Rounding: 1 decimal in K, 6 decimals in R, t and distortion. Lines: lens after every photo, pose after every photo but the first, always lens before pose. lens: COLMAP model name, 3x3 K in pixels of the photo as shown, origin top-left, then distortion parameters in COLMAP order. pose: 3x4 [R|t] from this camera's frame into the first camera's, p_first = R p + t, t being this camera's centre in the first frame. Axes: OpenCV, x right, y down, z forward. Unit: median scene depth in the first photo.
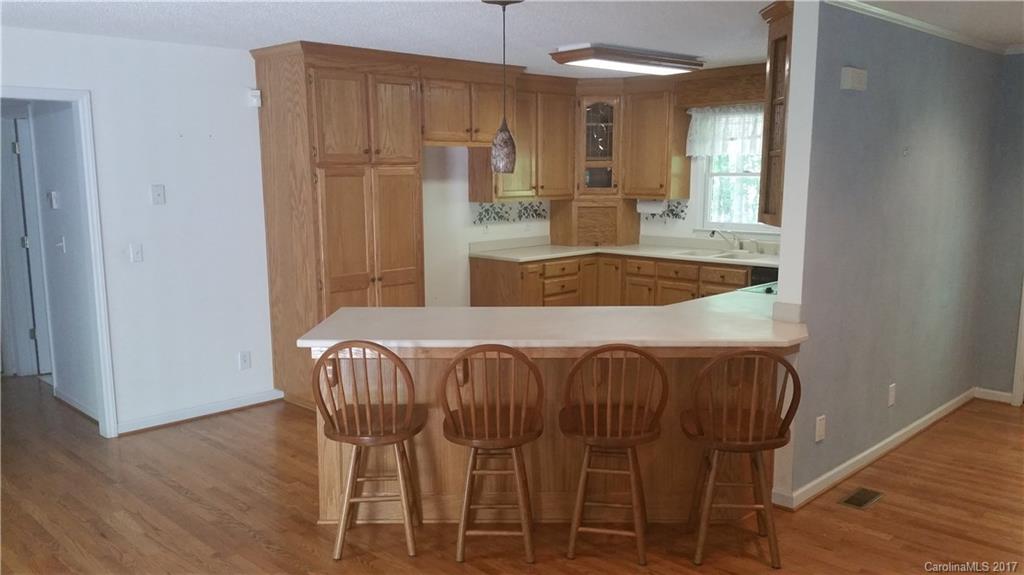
lens RADIAL K [[830.3, 0, 512.0], [0, 830.3, 287.5], [0, 0, 1]] dist [0.110653, 0.001914]
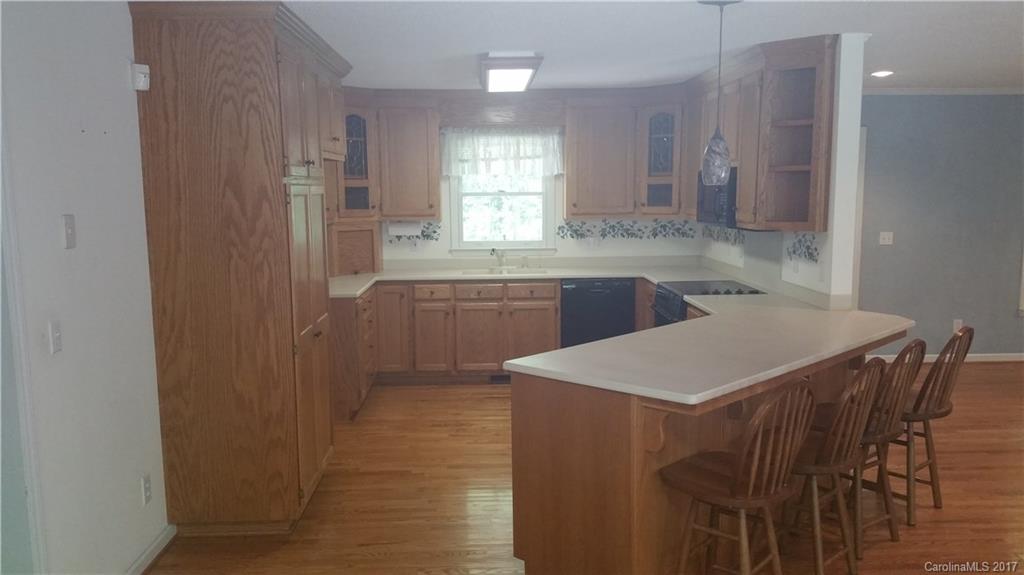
lens RADIAL K [[830.3, 0, 512.0], [0, 830.3, 287.5], [0, 0, 1]] dist [0.110653, 0.001914]
pose [[0.688043, -0.089136, 0.720174, -0.452628], [0.112116, 0.993569, 0.015860, -0.033350], [-0.716956, 0.069831, 0.693612, 0.276015]]
